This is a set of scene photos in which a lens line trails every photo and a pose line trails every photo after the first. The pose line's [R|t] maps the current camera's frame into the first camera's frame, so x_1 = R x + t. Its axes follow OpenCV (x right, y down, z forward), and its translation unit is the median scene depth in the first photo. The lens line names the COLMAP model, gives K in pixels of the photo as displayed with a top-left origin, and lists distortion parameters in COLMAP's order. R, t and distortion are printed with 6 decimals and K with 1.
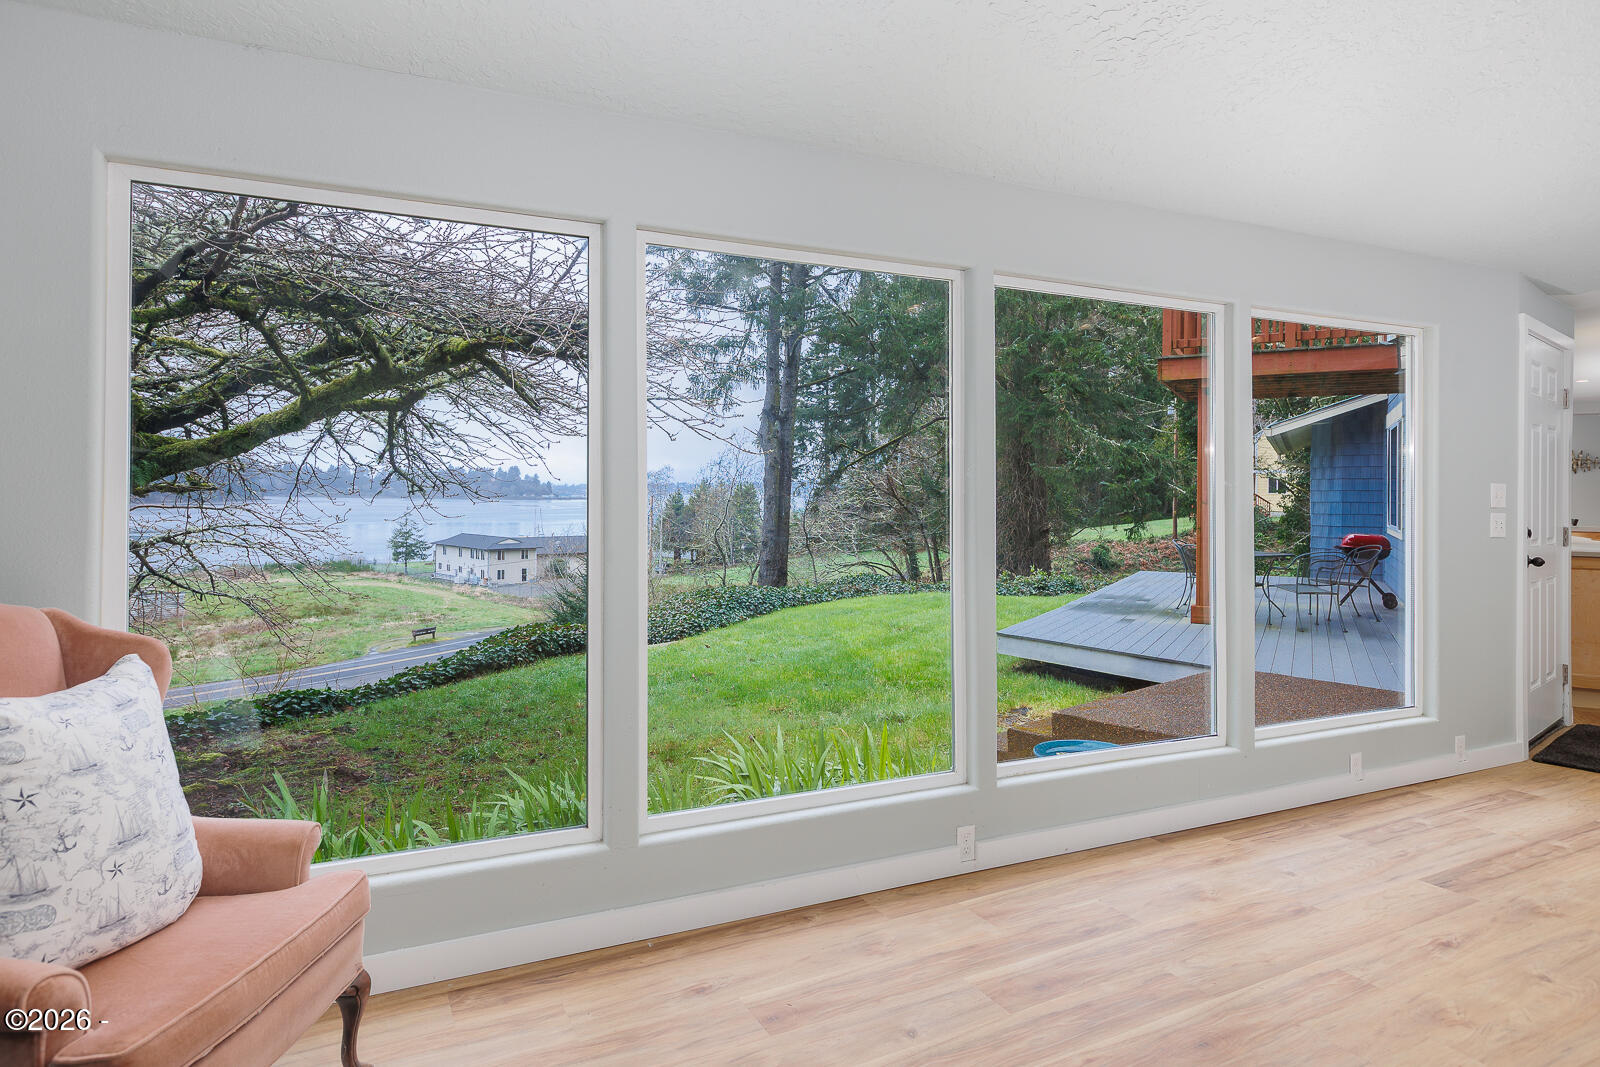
lens RADIAL K [[887.4, 0, 799.1], [0, 887.4, 487.6], [0, 0, 1]] dist [-0.000846, 0.001097]
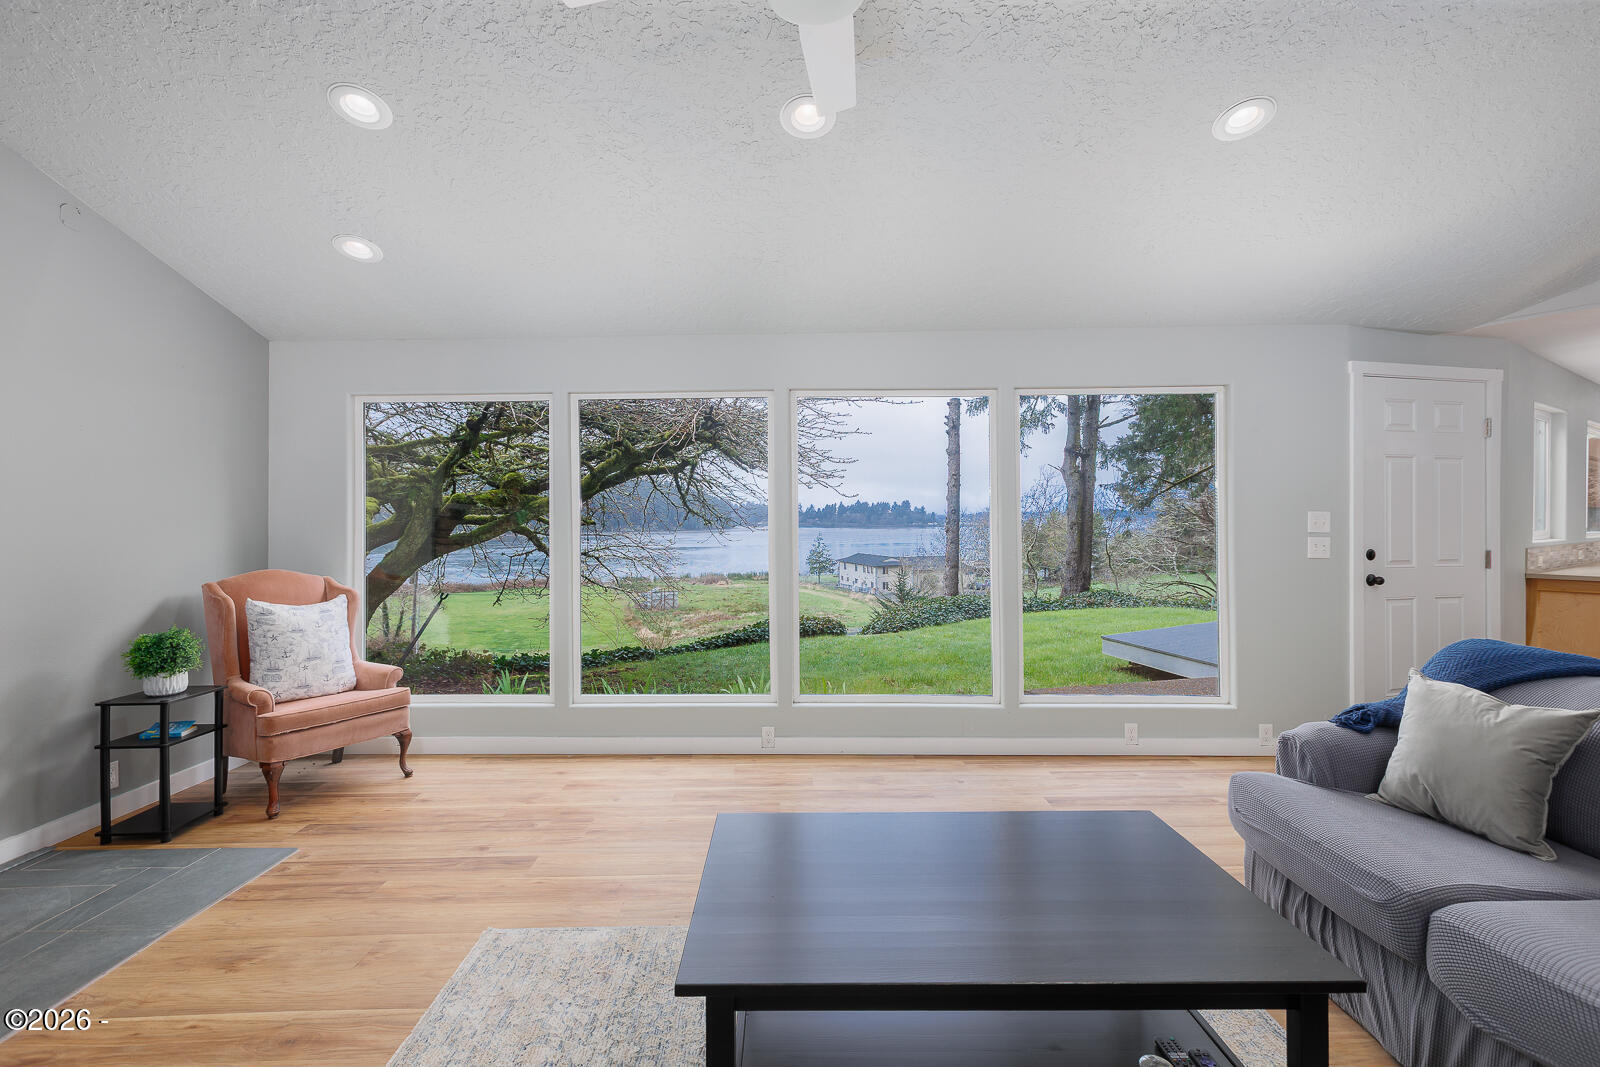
lens RADIAL K [[729.2, 0, 808.6], [0, 729.2, 524.9], [0, 0, 1]] dist [0.000914, 0.000708]
pose [[0.903470, -0.009442, -0.428548, 0.695469], [0.014375, 0.999862, 0.008275, -0.005150], [0.428411, -0.013636, 0.903481, -0.162322]]
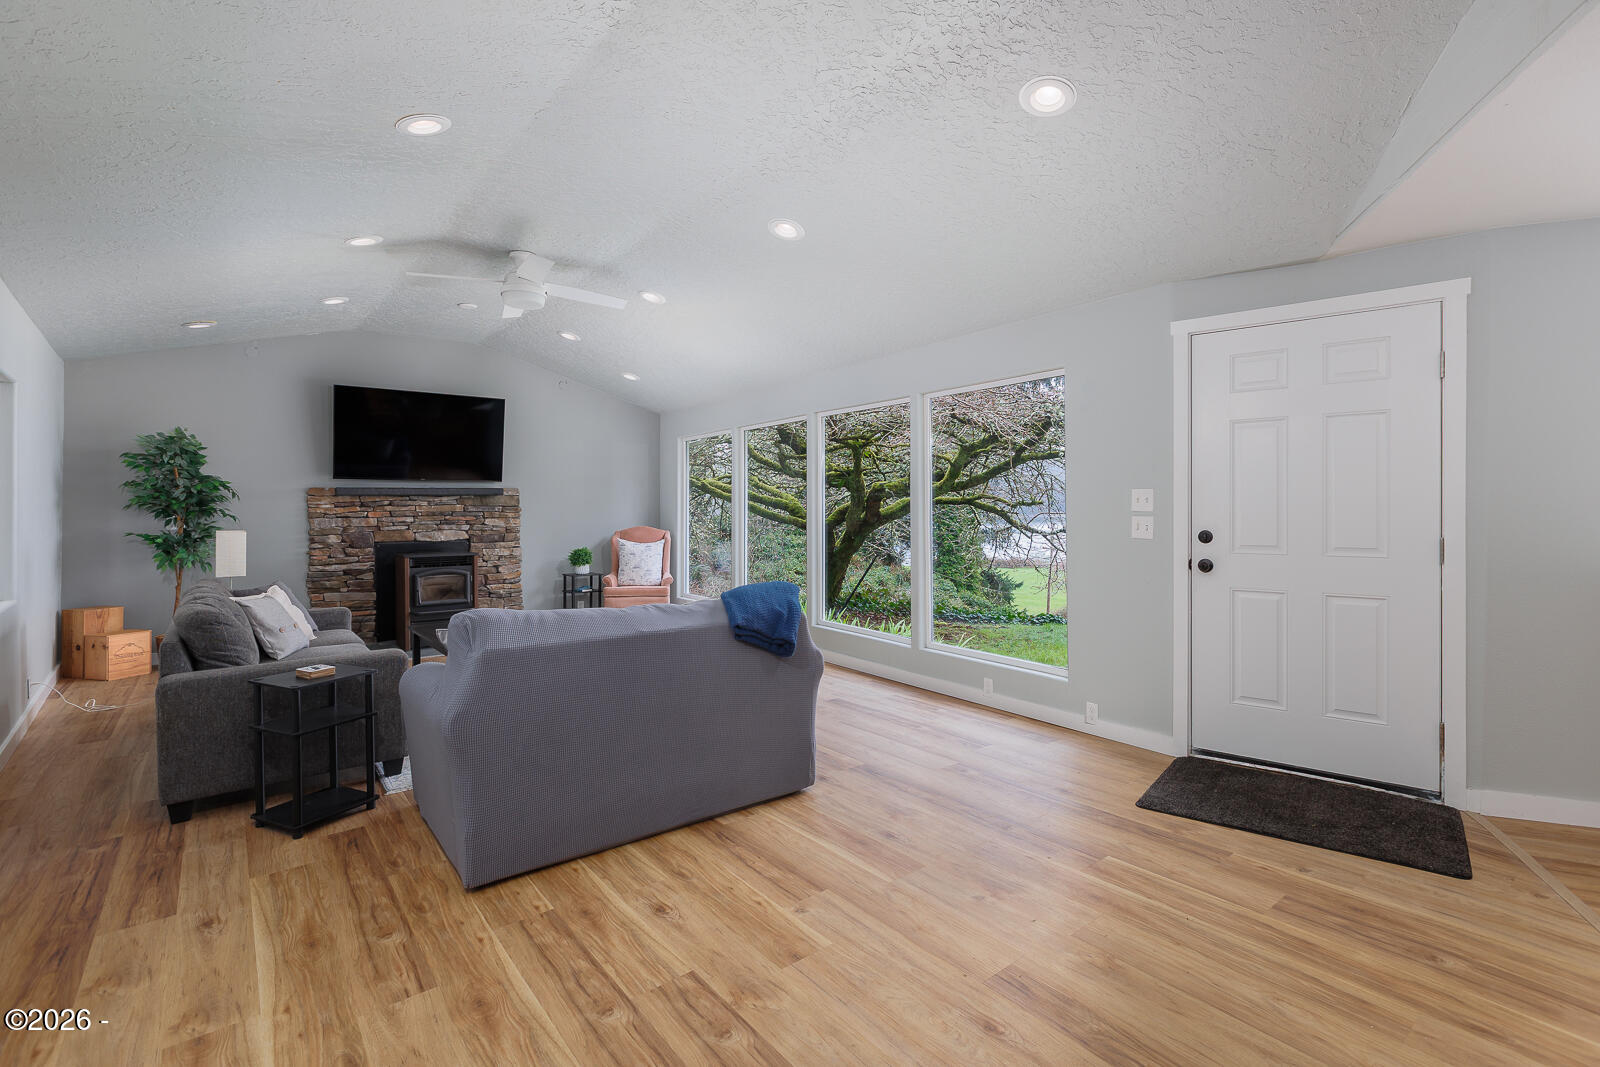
lens RADIAL K [[729.2, 0, 796.5], [0, 729.2, 509.6], [0, 0, 1]] dist [0.000914, 0.000708]
pose [[0.194425, -0.005065, -0.980904, 1.842797], [0.018705, 0.999824, -0.001456, 0.016305], [0.980739, -0.018065, 0.194486, 0.482560]]
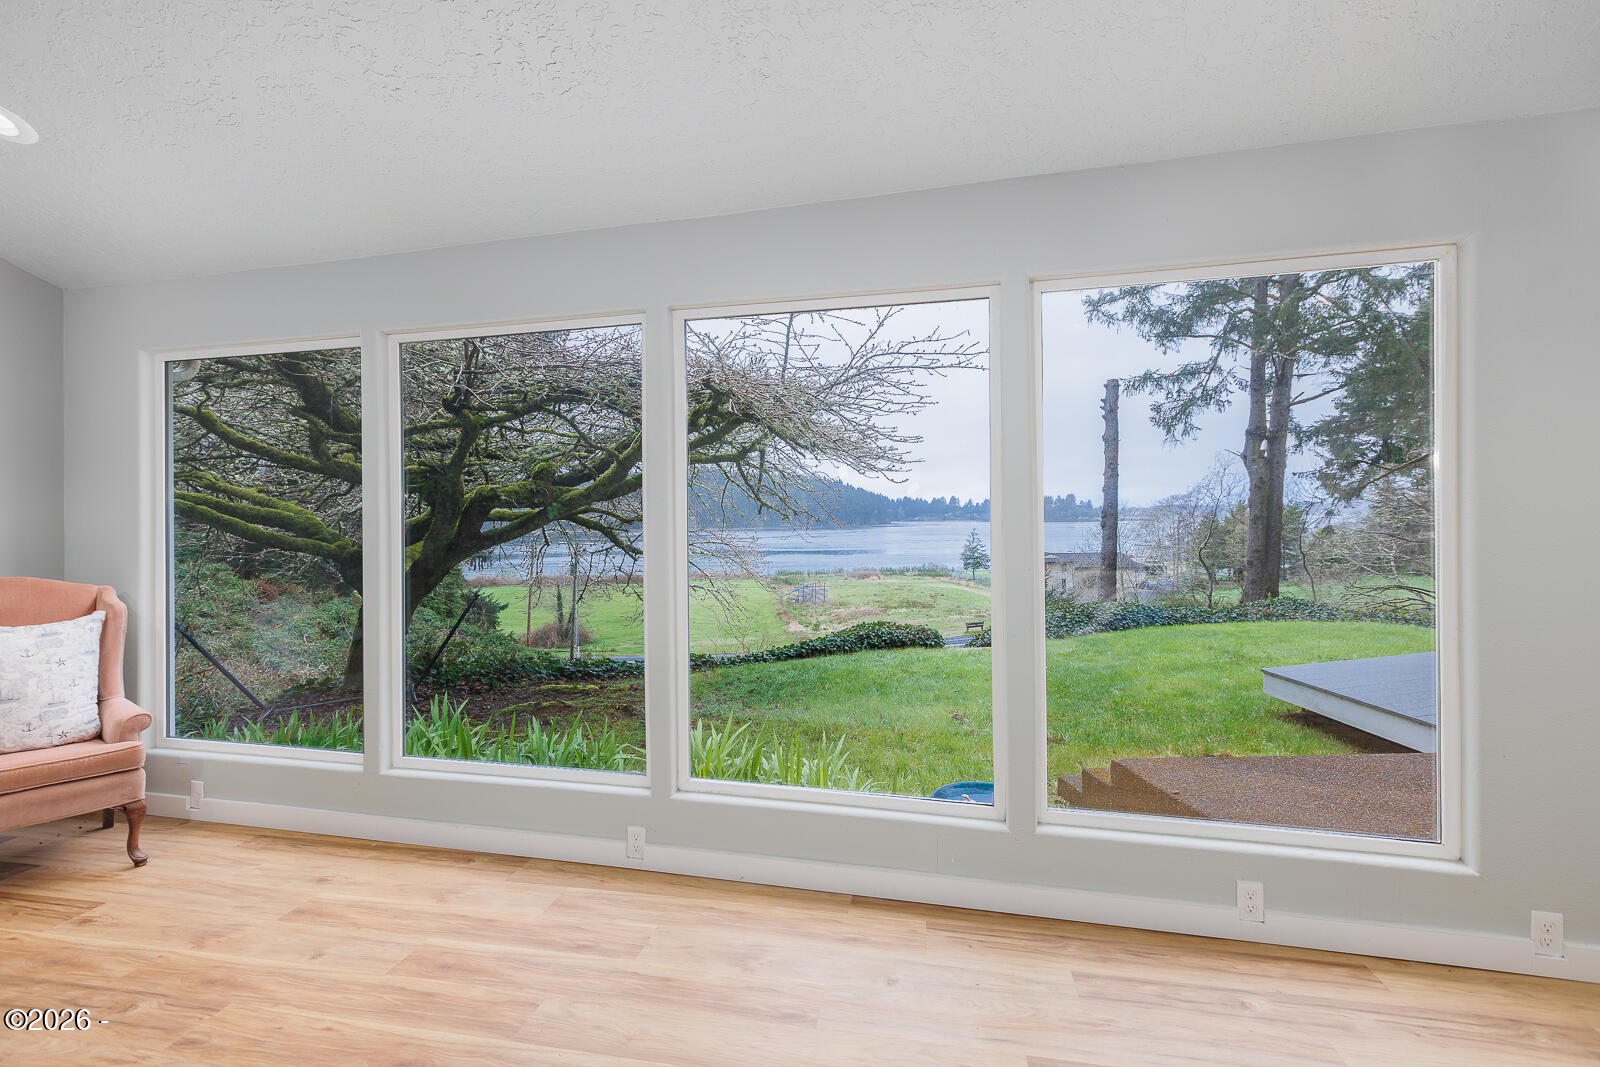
lens RADIAL K [[729.2, 0, 802.8], [0, 729.2, 525.0], [0, 0, 1]] dist [0.000914, 0.000708]
pose [[0.790203, -0.006986, -0.612805, 0.740117], [0.018054, 0.999766, 0.011882, 0.004631], [0.612579, -0.020452, 0.790145, 0.351314]]
